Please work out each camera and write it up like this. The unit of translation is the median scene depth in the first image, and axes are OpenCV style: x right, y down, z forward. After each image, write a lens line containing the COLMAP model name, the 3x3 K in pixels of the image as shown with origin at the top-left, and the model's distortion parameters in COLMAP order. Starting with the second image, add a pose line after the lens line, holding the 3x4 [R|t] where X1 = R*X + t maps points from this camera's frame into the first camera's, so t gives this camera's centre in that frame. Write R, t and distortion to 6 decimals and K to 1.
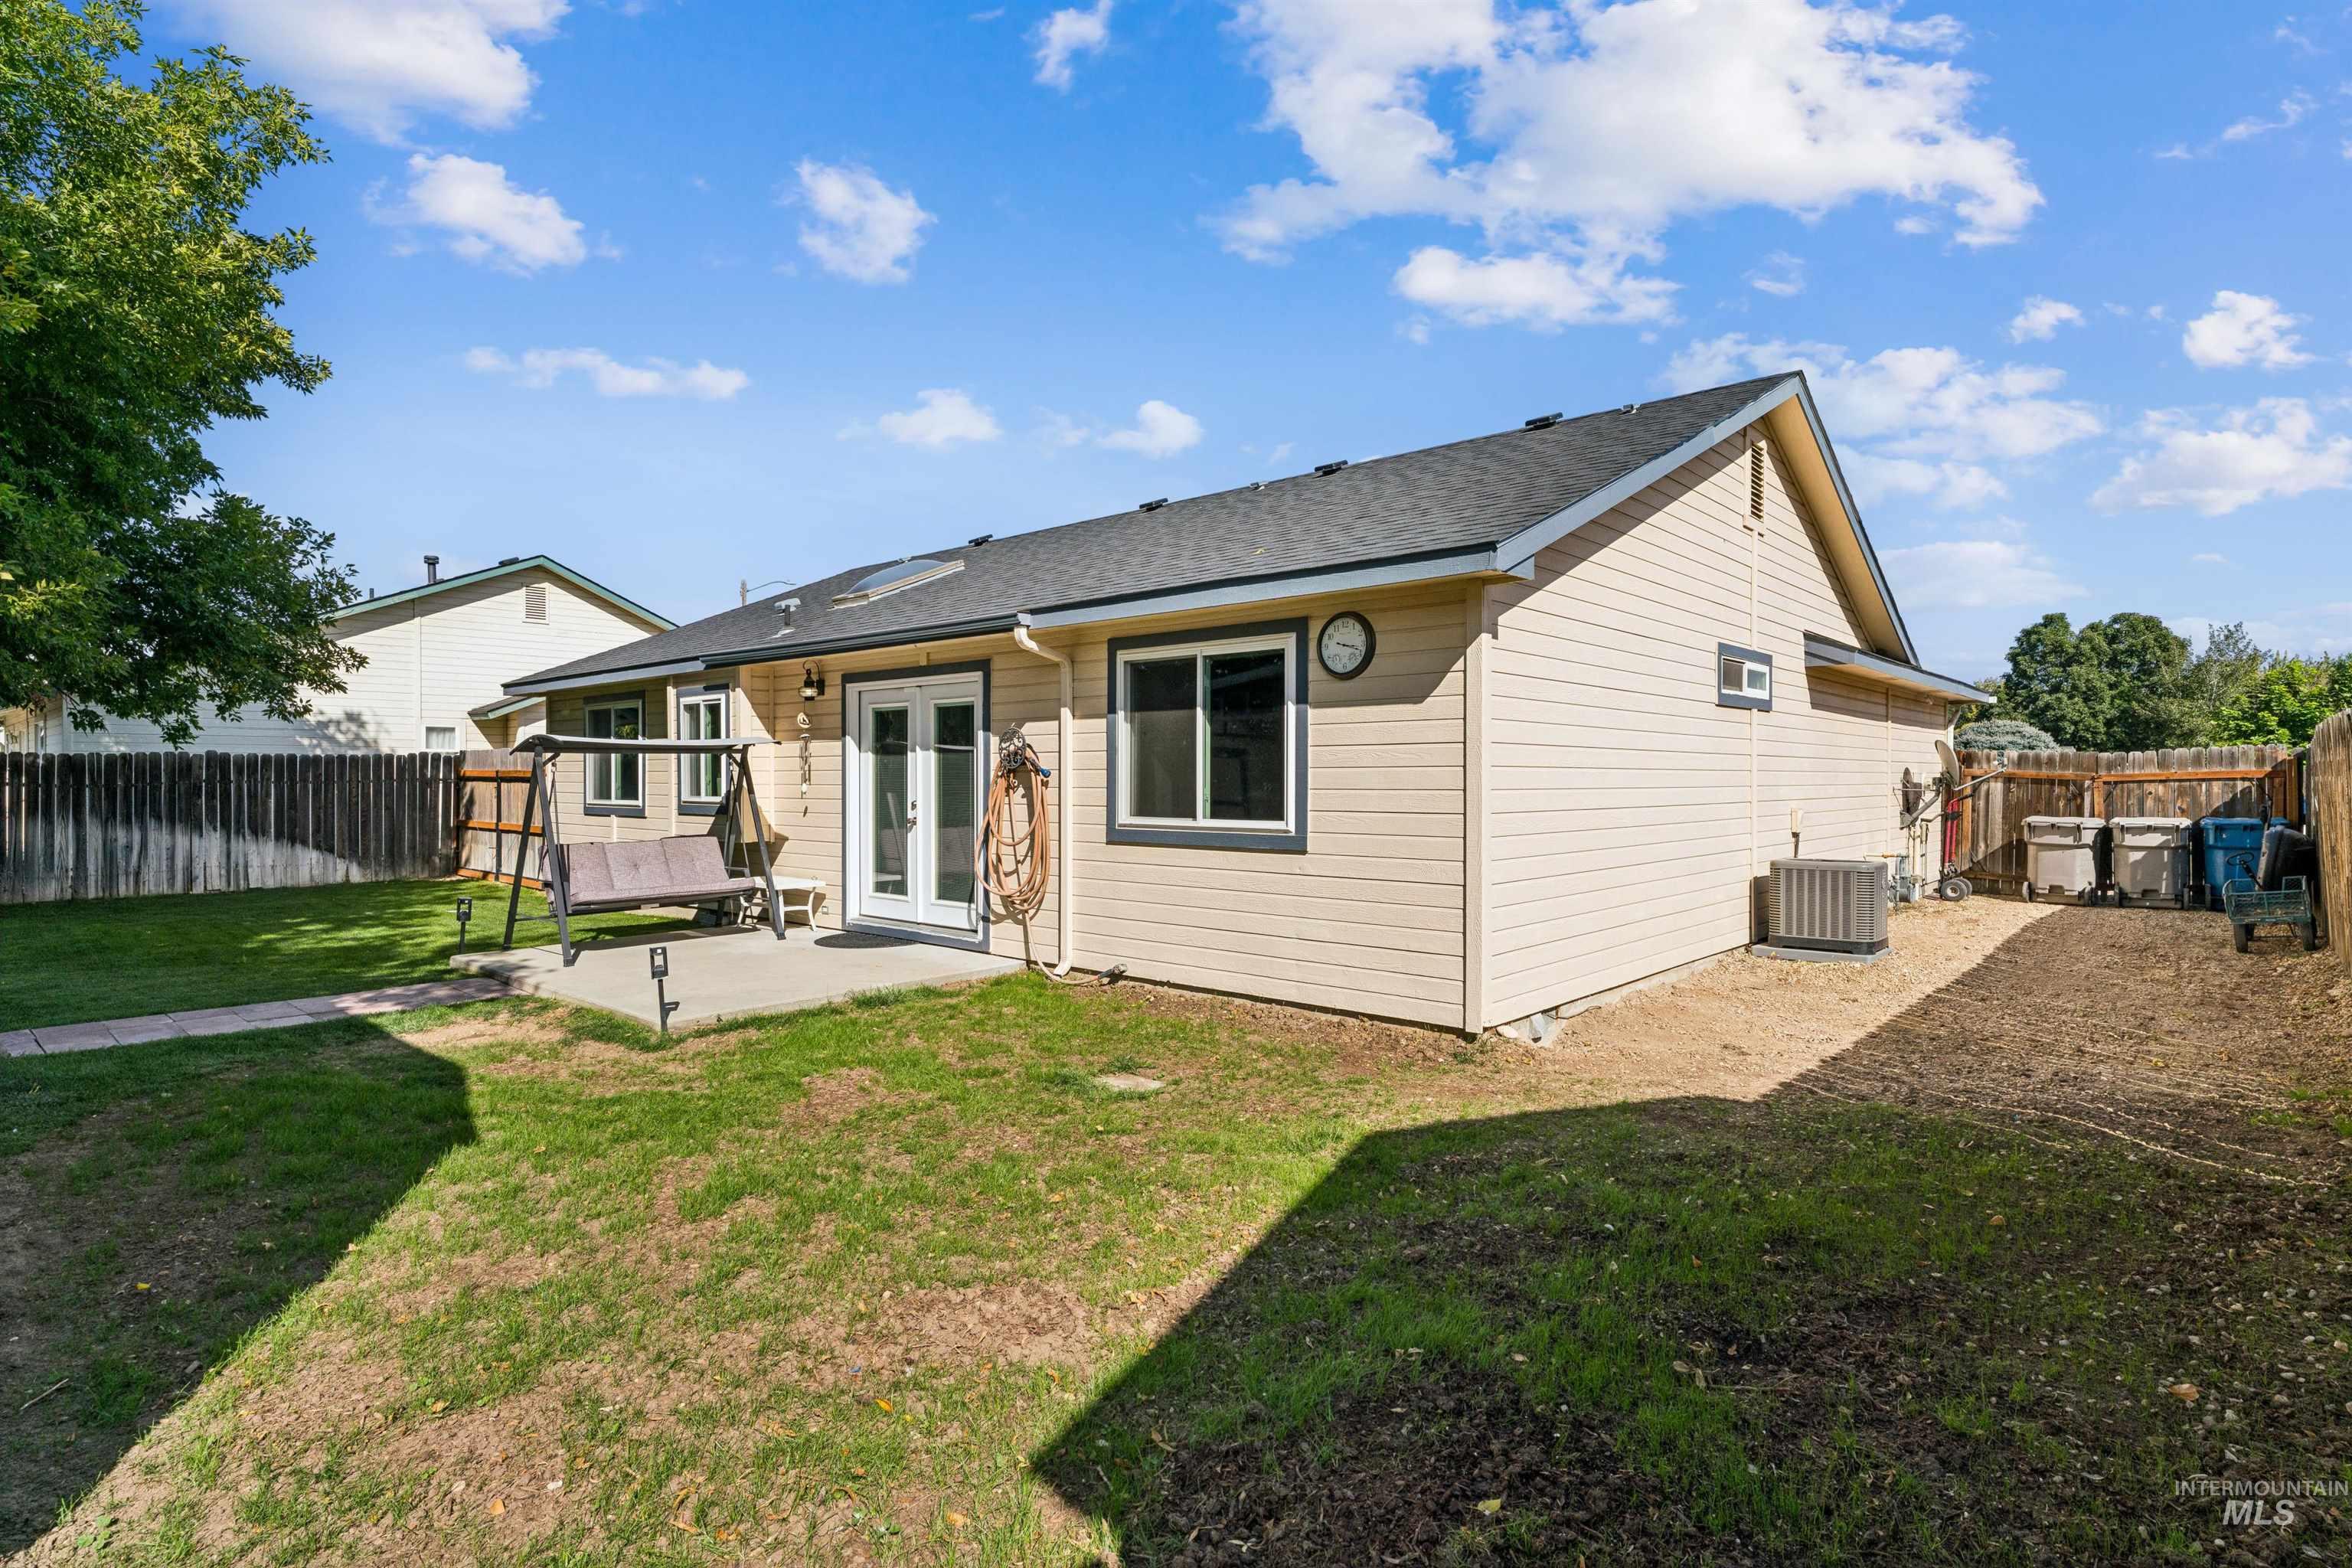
lens RADIAL K [[1219.9, 0, 1150.7], [0, 1219.9, 796.5], [0, 0, 1]] dist [0.000073, -0.001731]
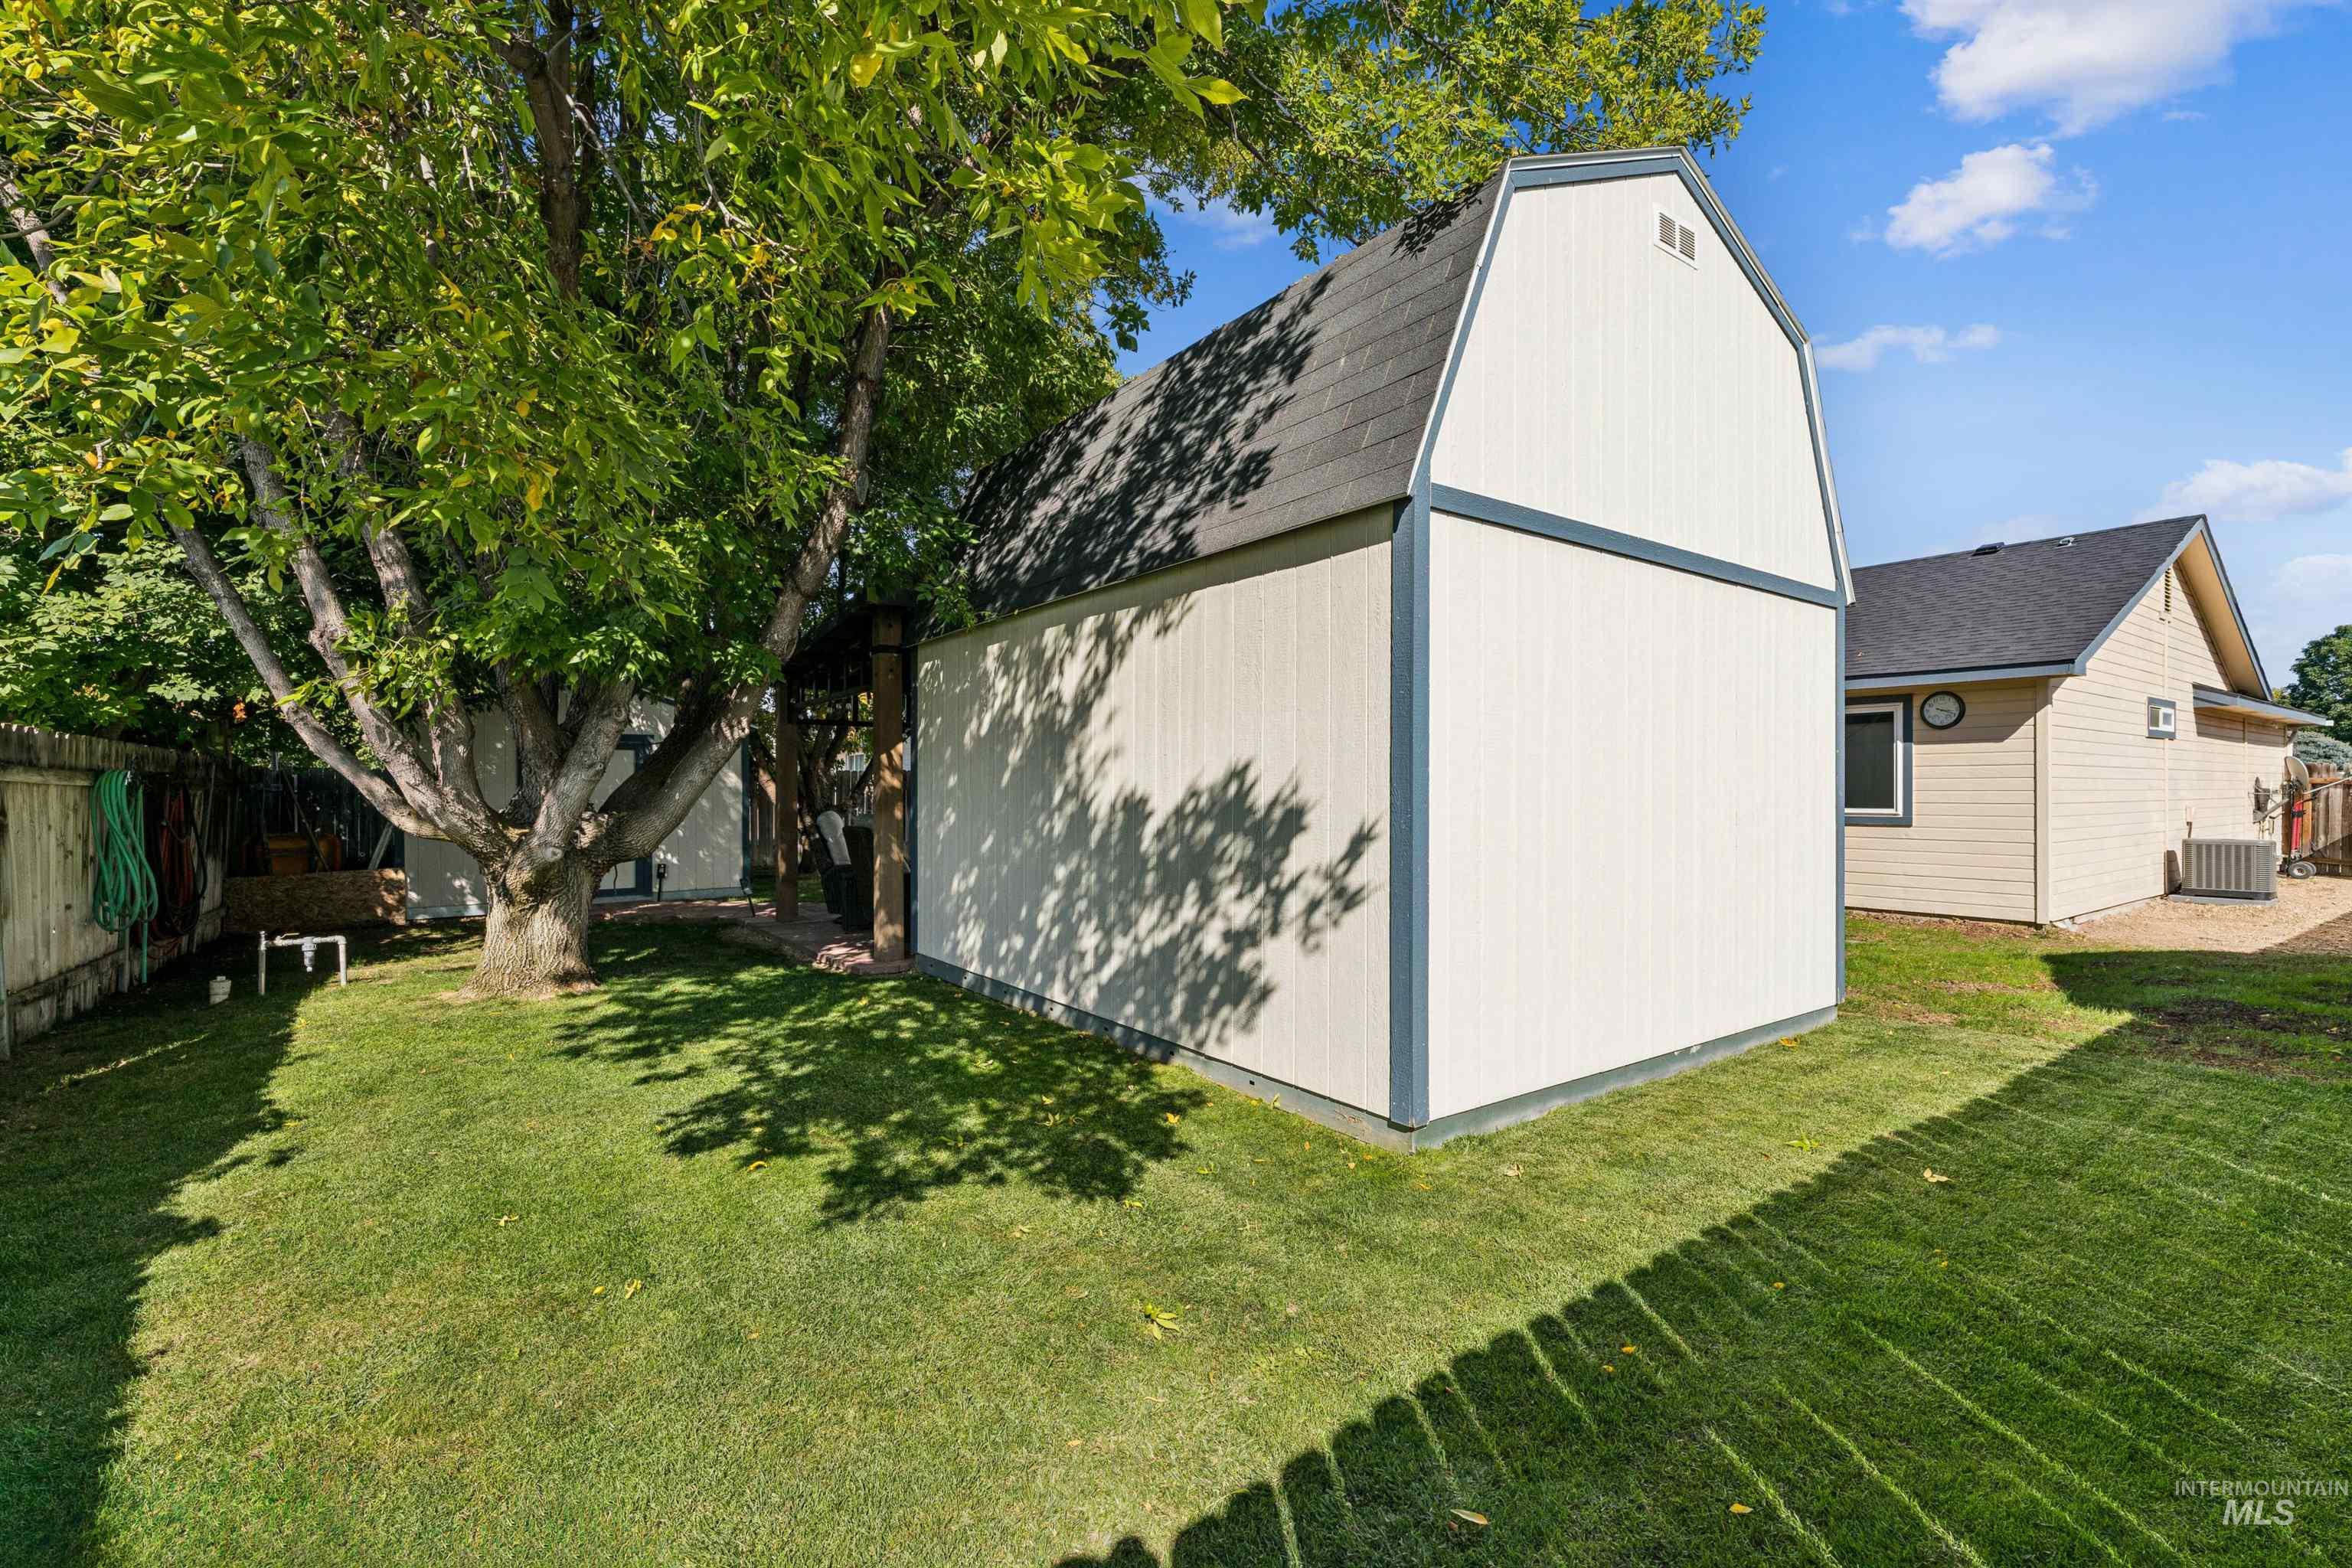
lens RADIAL K [[1034.7, 0, 1180.5], [0, 1034.7, 790.8], [0, 0, 1]] dist [0.000139, 0.000389]
pose [[0.979127, -0.000743, -0.203250, -0.428297], [-0.001722, 0.999927, -0.011949, 0.009988], [0.203244, 0.012049, 0.979054, -0.487657]]
